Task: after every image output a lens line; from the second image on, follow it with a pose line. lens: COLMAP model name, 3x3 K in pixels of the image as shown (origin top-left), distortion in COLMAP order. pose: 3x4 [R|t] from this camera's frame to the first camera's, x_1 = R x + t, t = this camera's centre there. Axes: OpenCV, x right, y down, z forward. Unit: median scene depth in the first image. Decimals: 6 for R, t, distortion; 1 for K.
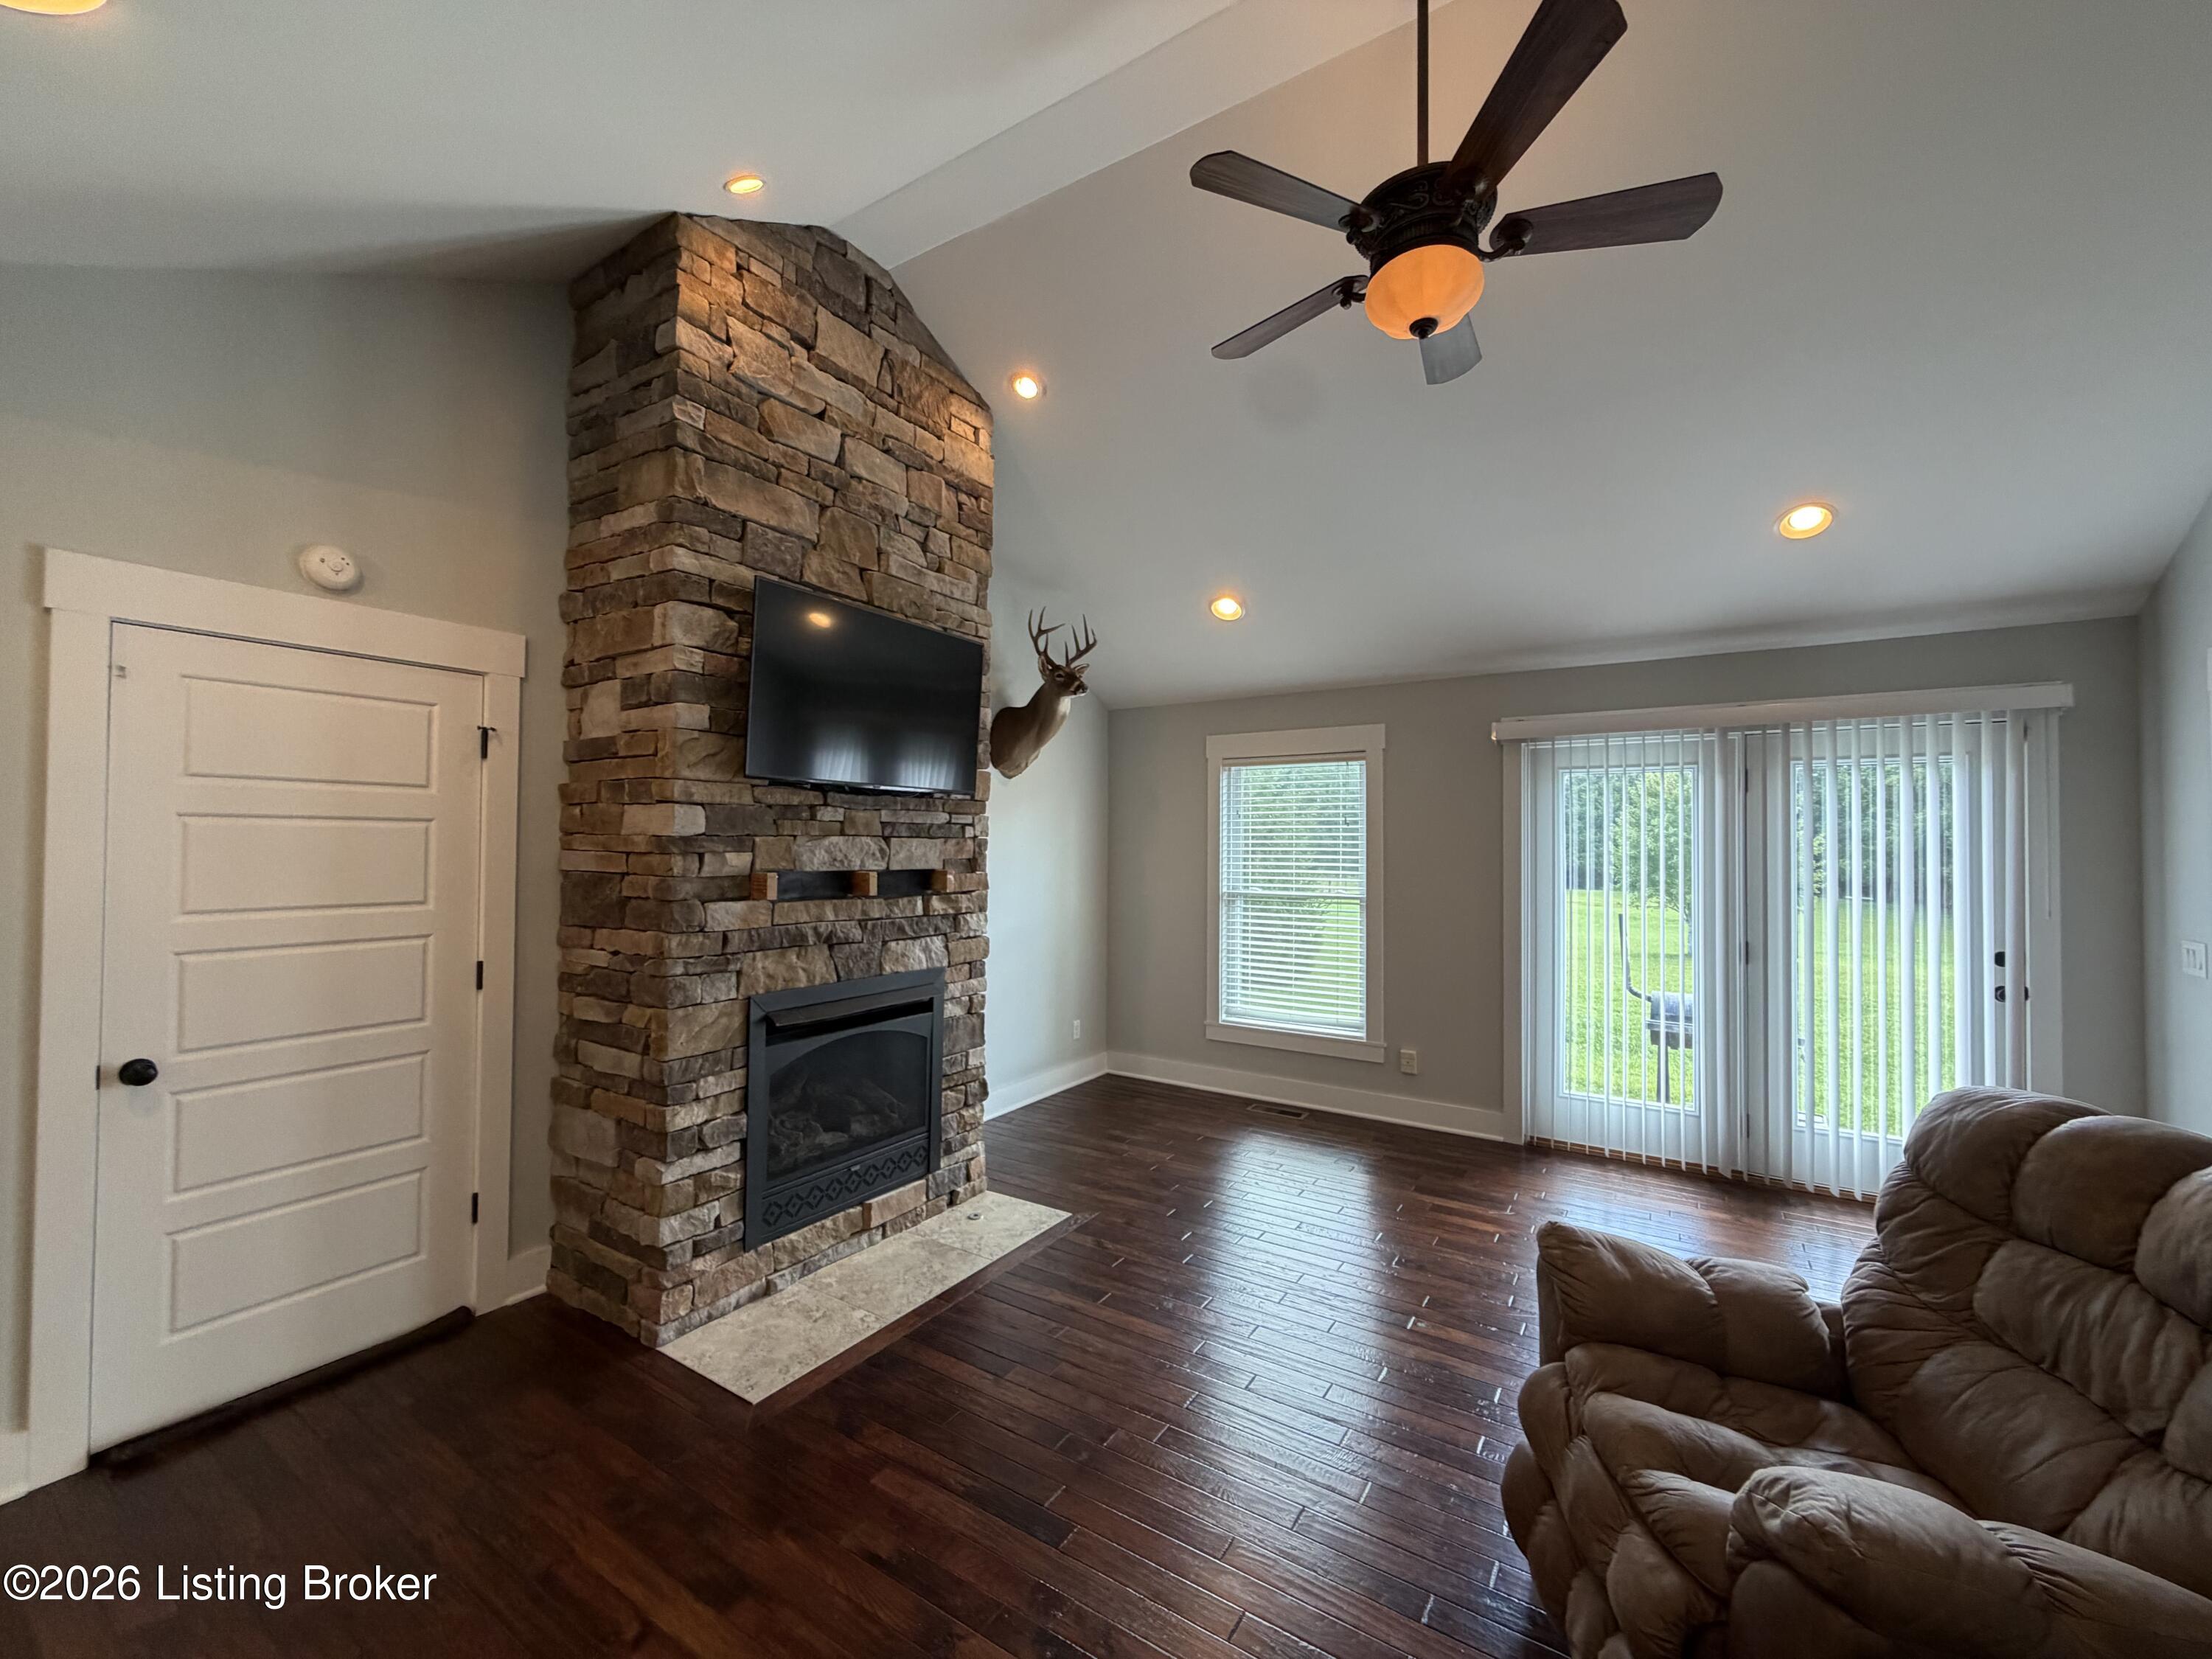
lens RADIAL K [[890.5, 0, 1106.2], [0, 890.5, 826.8], [0, 0, 1]] dist [-0.001339, -0.000711]
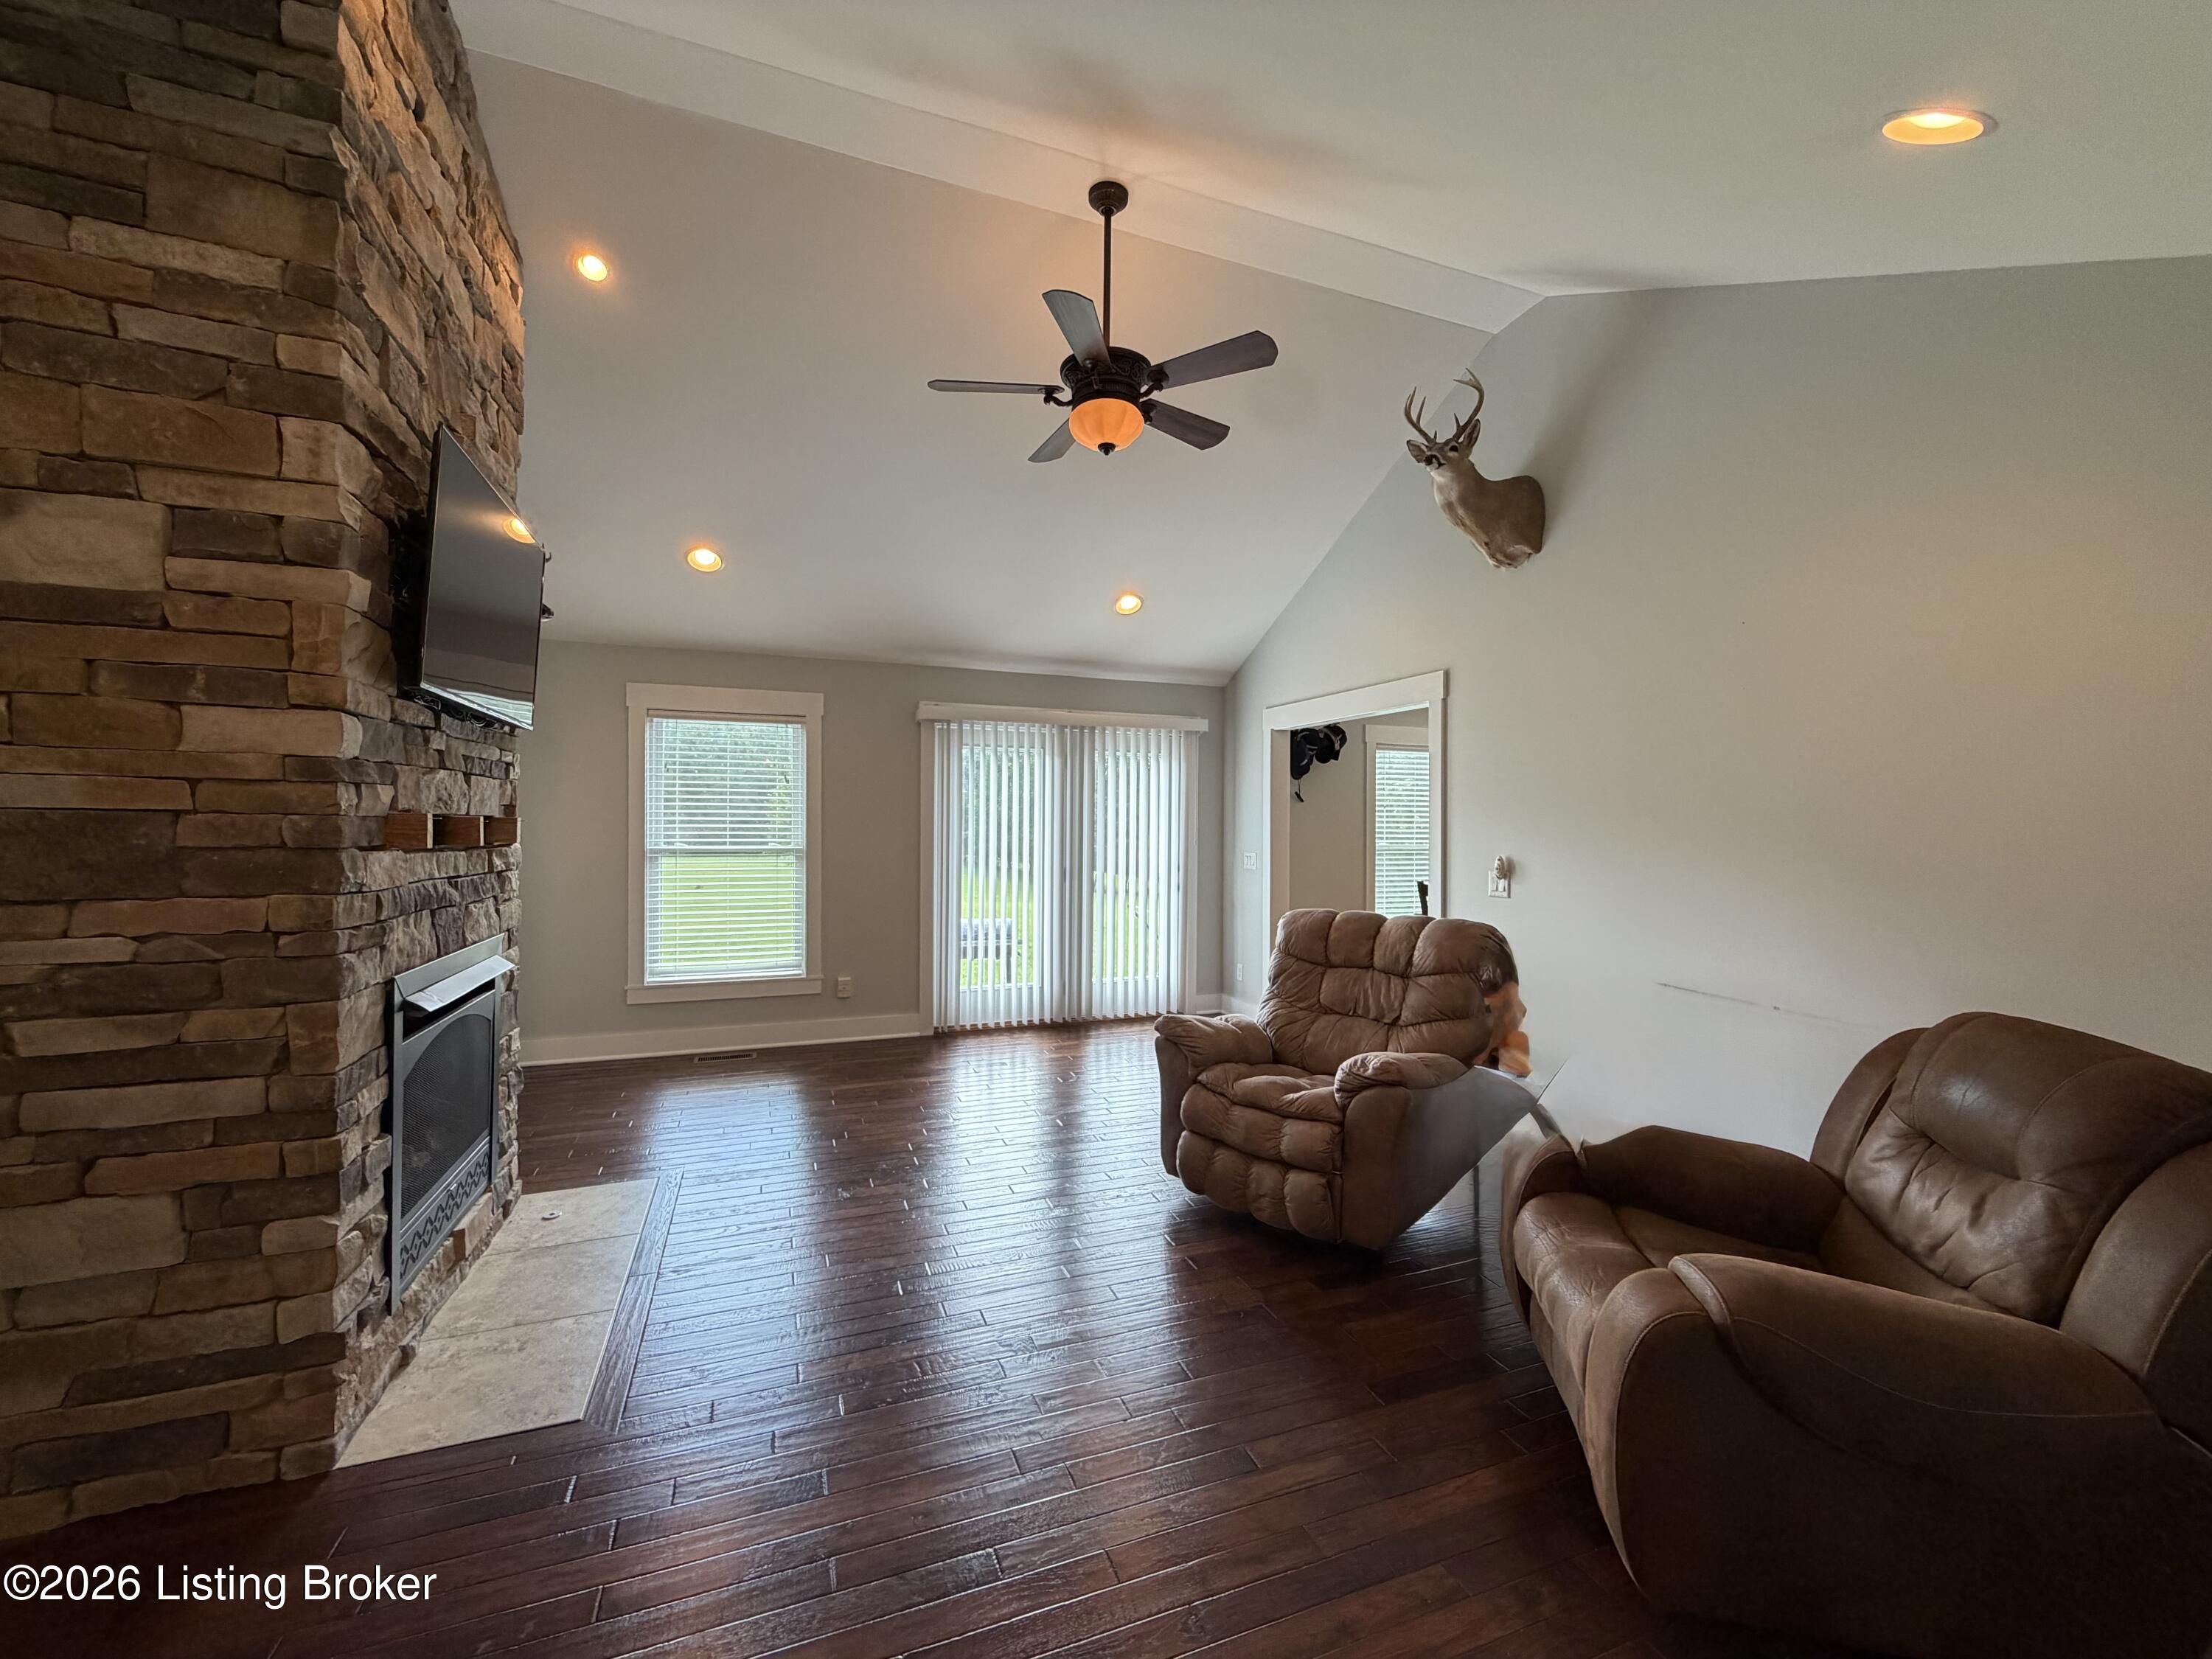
lens RADIAL K [[890.5, 0, 1102.3], [0, 890.5, 830.6], [0, 0, 1]] dist [-0.001339, -0.000711]
pose [[0.586213, -0.008415, 0.810113, -0.653679], [-0.021047, 0.999450, 0.025612, 0.034850], [-0.809884, -0.032064, 0.585714, 0.080672]]
